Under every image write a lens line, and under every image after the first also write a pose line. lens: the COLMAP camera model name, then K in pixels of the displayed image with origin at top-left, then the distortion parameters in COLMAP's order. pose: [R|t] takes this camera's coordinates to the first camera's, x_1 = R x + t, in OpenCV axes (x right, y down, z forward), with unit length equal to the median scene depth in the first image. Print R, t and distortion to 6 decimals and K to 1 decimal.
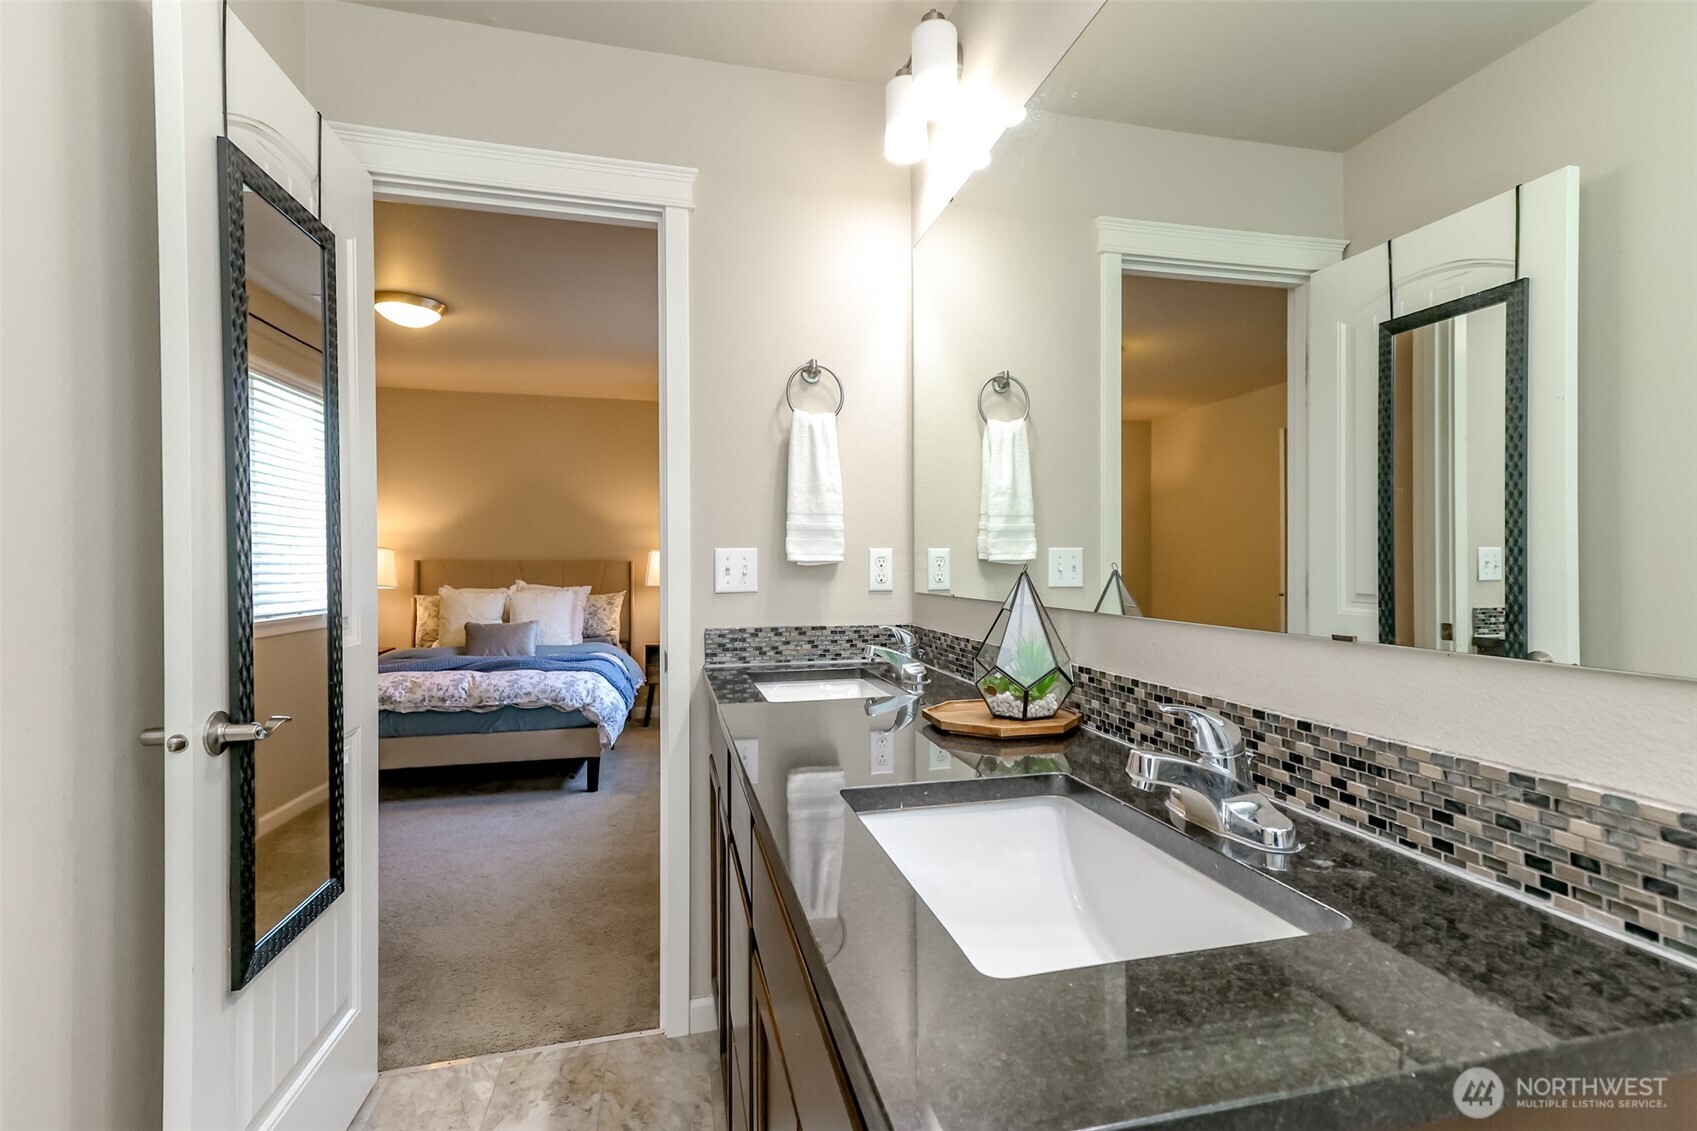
lens RADIAL K [[777.6, 0, 850.2], [0, 777.6, 561.5], [0, 0, 1]] dist [0.004823, 0.000537]
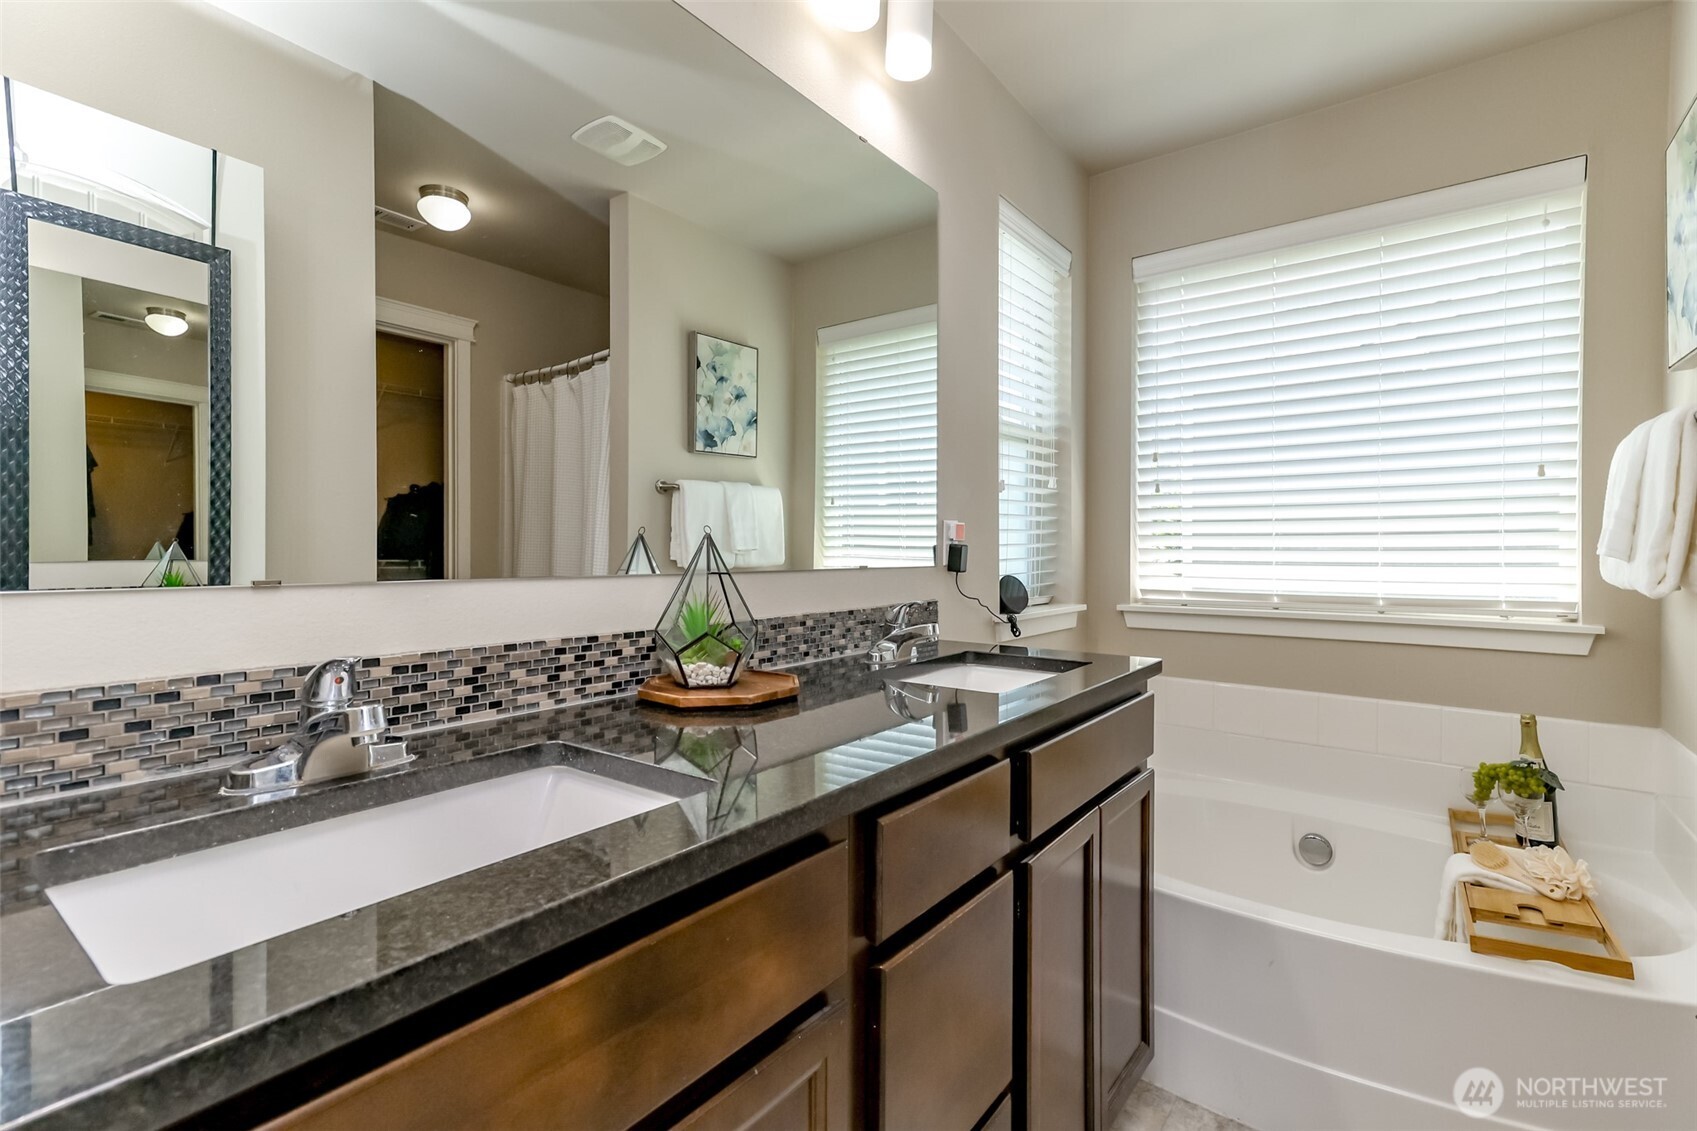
lens RADIAL K [[777.6, 0, 847.8], [0, 777.6, 562.0], [0, 0, 1]] dist [0.004823, 0.000537]
pose [[-0.650999, -0.006794, 0.759048, -0.805700], [-0.003628, 0.999976, 0.005840, 0.058480], [-0.759070, 0.001048, -0.651009, 1.982426]]
